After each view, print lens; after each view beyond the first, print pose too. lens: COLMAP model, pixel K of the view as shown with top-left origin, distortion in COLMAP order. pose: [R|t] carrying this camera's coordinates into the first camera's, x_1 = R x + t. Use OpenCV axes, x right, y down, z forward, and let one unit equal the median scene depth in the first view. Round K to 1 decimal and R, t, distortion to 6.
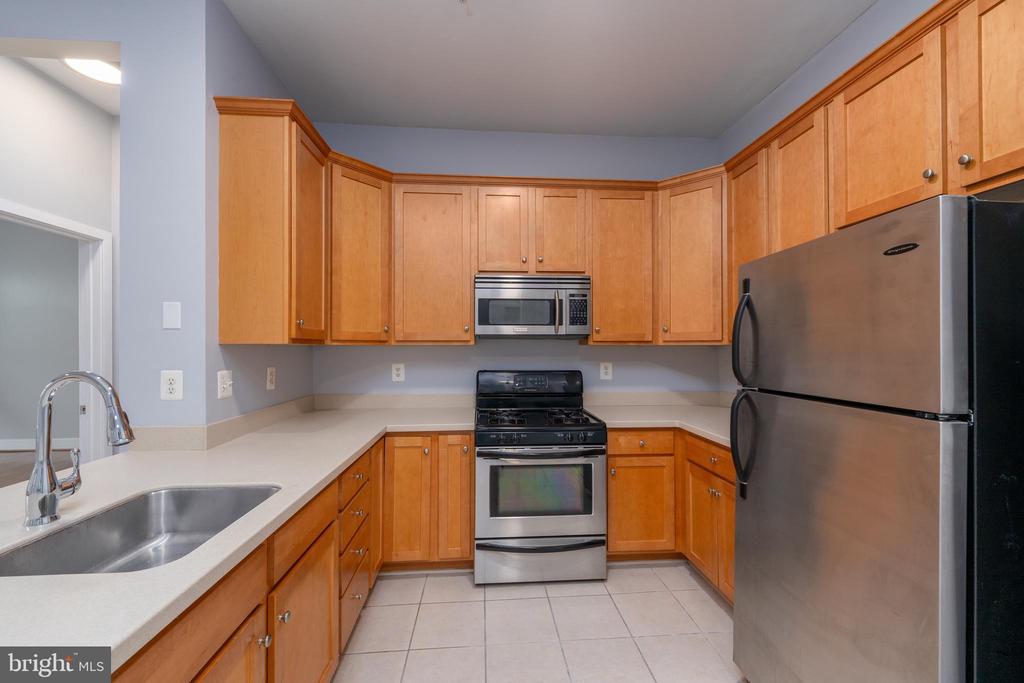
lens RADIAL K [[409.4, 0, 516.1], [0, 409.4, 330.5], [0, 0, 1]] dist [-0.002077, -0.000255]
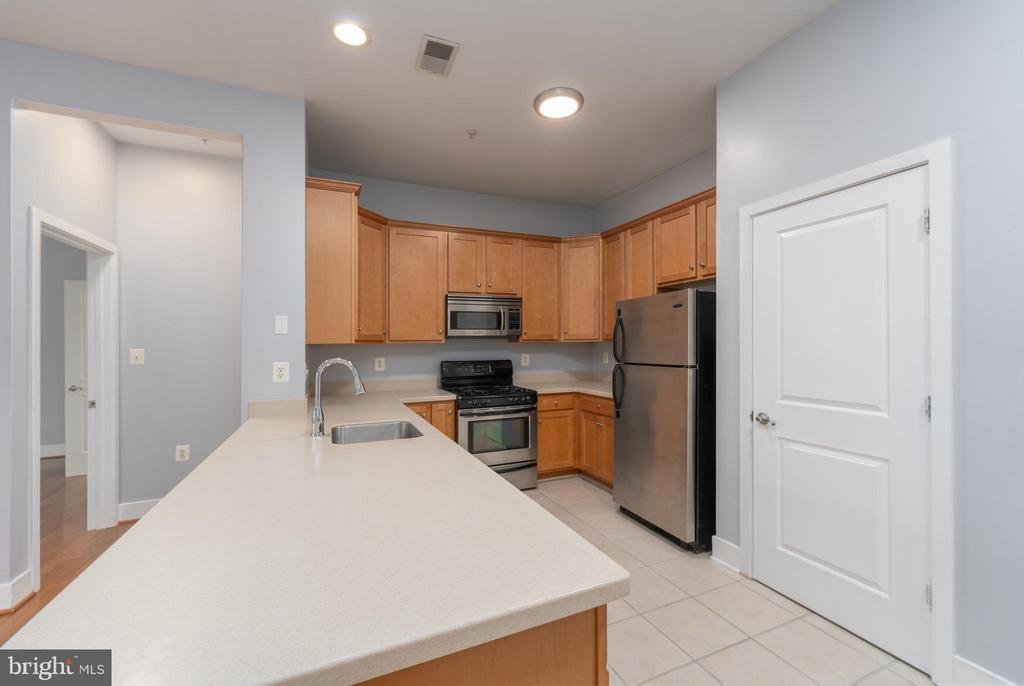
lens RADIAL K [[414.3, 0, 506.0], [0, 414.3, 328.8], [0, 0, 1]] dist [0.000097, -0.000237]
pose [[0.949222, 0.002044, 0.314600, -0.397079], [-0.002883, 0.999993, 0.002204, -0.020709], [-0.314593, -0.002999, 0.949222, -0.495660]]
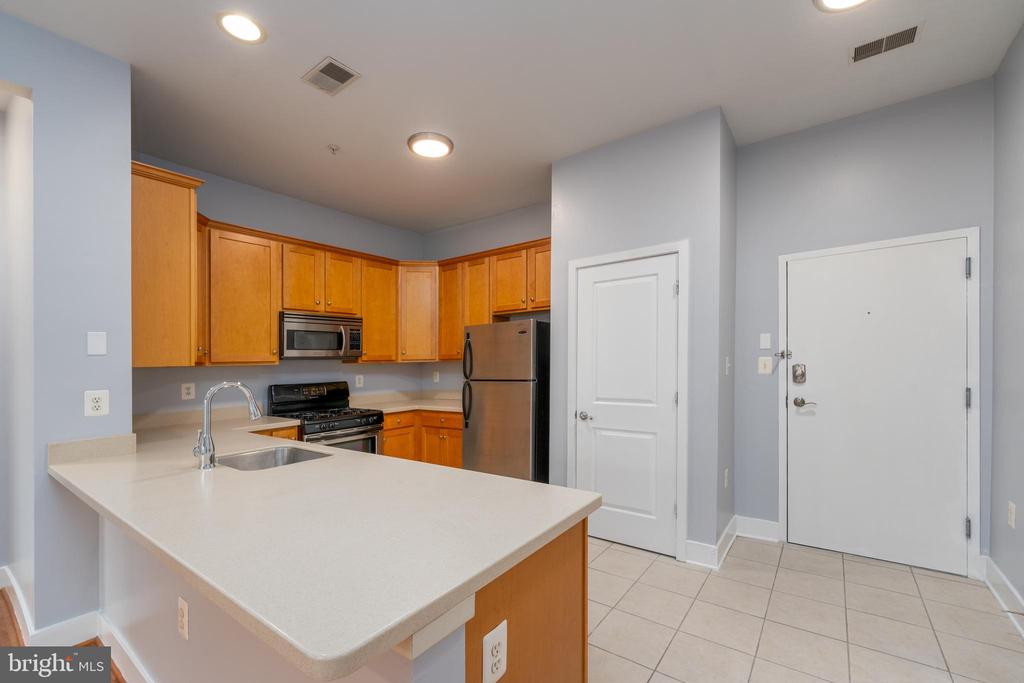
lens RADIAL K [[432.4, 0, 508.0], [0, 432.4, 354.0], [0, 0, 1]] dist [-0.000903, -0.000231]
pose [[0.663228, -0.001486, 0.748416, -0.722628], [-0.009693, 0.999897, 0.010575, -0.022891], [-0.748354, -0.014268, 0.663146, -0.508860]]
